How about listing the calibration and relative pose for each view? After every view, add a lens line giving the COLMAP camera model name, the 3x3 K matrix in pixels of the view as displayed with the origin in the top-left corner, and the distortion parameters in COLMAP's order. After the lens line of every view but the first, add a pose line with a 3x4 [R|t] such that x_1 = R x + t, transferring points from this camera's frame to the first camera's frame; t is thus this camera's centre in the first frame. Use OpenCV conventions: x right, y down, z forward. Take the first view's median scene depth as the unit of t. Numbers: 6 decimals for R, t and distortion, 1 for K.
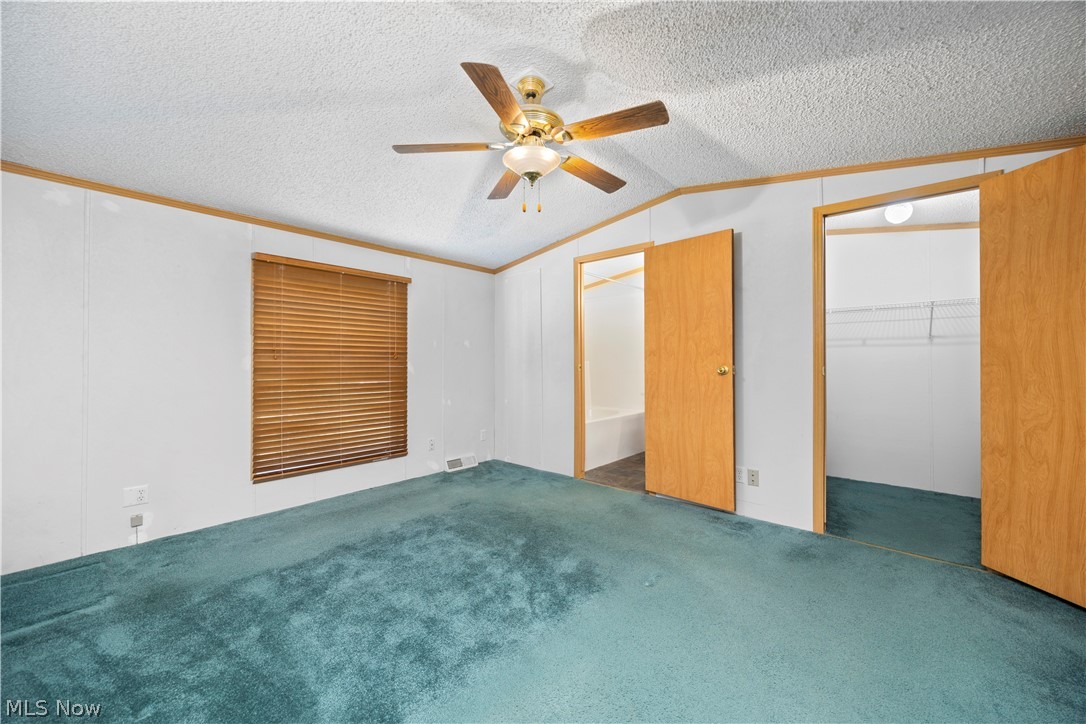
lens RADIAL K [[414.9, 0, 540.7], [0, 414.9, 360.4], [0, 0, 1]] dist [-0.004148, -0.000002]
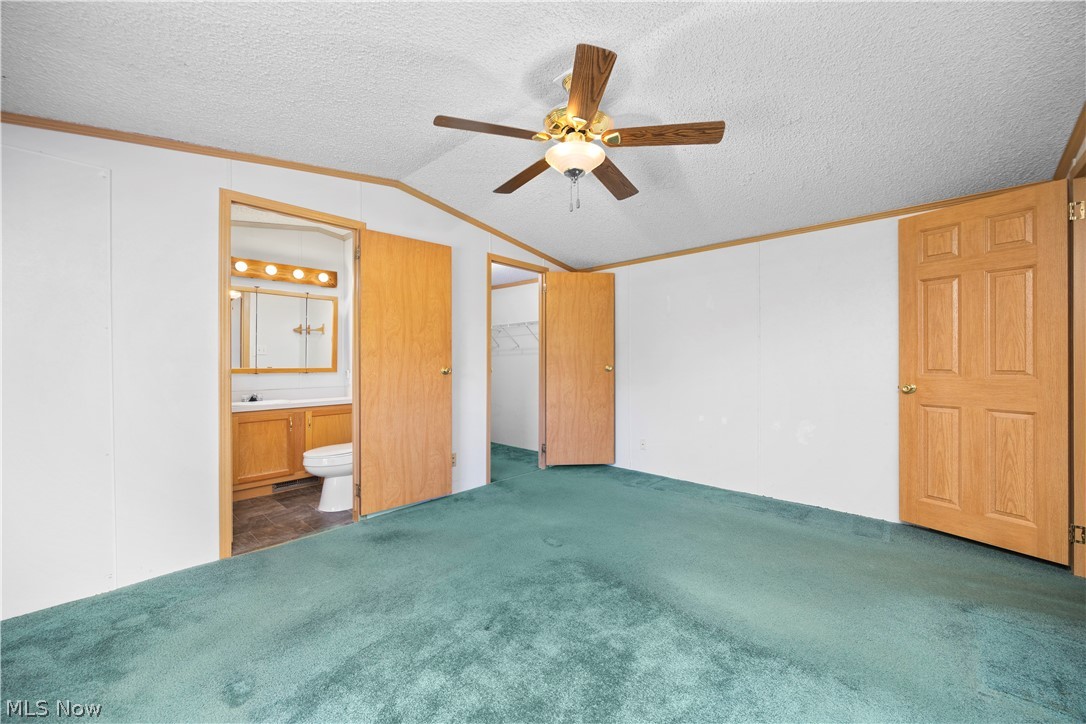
lens RADIAL K [[414.9, 0, 546.9], [0, 414.9, 358.4], [0, 0, 1]] dist [-0.004148, -0.000002]
pose [[0.018483, 0.008807, 0.999790, -0.626185], [-0.001591, 0.999960, -0.008779, -0.000013], [-0.999828, -0.001428, 0.018496, 0.658259]]
